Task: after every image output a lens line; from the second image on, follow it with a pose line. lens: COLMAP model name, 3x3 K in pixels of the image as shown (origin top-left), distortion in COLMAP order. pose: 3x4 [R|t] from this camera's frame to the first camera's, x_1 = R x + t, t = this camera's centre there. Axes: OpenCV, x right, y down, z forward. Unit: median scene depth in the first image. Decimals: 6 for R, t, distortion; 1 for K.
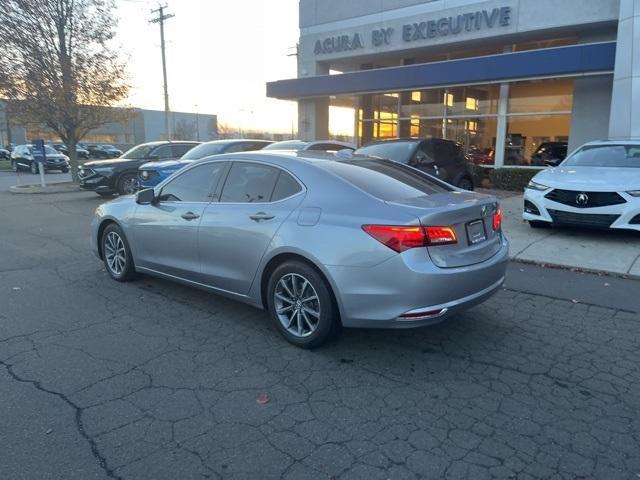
lens RADIAL K [[481.8, 0, 316.2], [0, 481.8, 232.5], [0, 0, 1]] dist [0.077606, -0.097402]
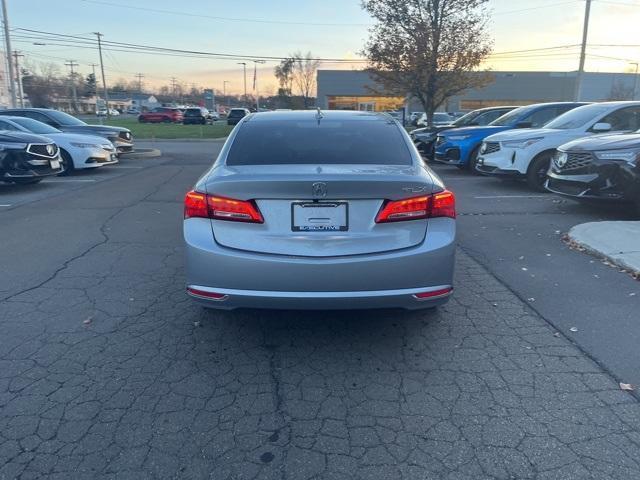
lens RADIAL K [[481.8, 0, 317.8], [0, 481.8, 241.0], [0, 0, 1]] dist [0.077606, -0.097402]
pose [[0.662223, 0.187937, -0.725356, 0.586913], [-0.130306, 0.982169, 0.135512, -0.044022], [0.737890, 0.004780, 0.674904, 0.328102]]
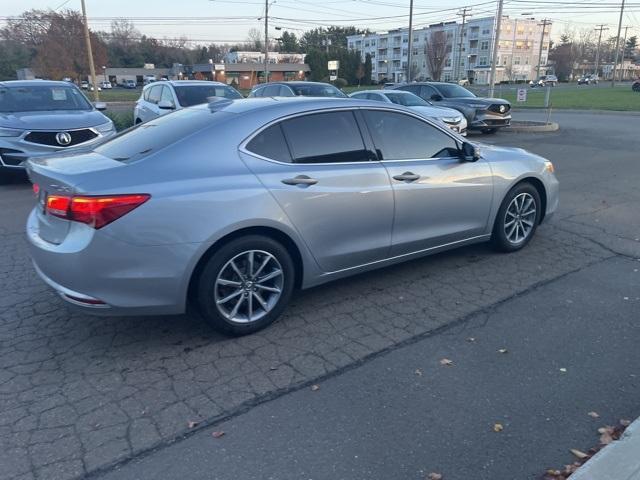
lens RADIAL K [[481.8, 0, 319.9], [0, 481.8, 237.6], [0, 0, 1]] dist [0.077606, -0.097402]
pose [[-0.240526, 0.292983, -0.925369, 0.691919], [-0.155360, 0.929445, 0.334656, -0.202856], [0.958129, 0.224259, -0.178038, 1.096235]]
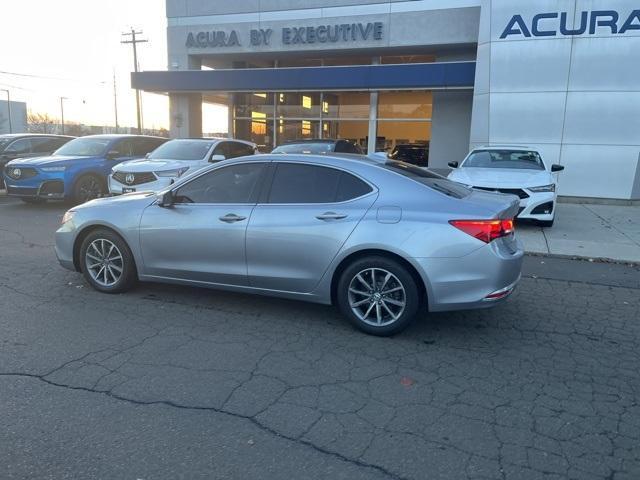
lens RADIAL K [[481.8, 0, 323.3], [0, 481.8, 233.9], [0, 0, 1]] dist [0.077606, -0.097402]
pose [[0.938143, -0.042107, 0.343679, -0.349059], [0.039688, 0.999113, 0.014075, -0.007050], [-0.343967, 0.000436, 0.938982, 0.019383]]
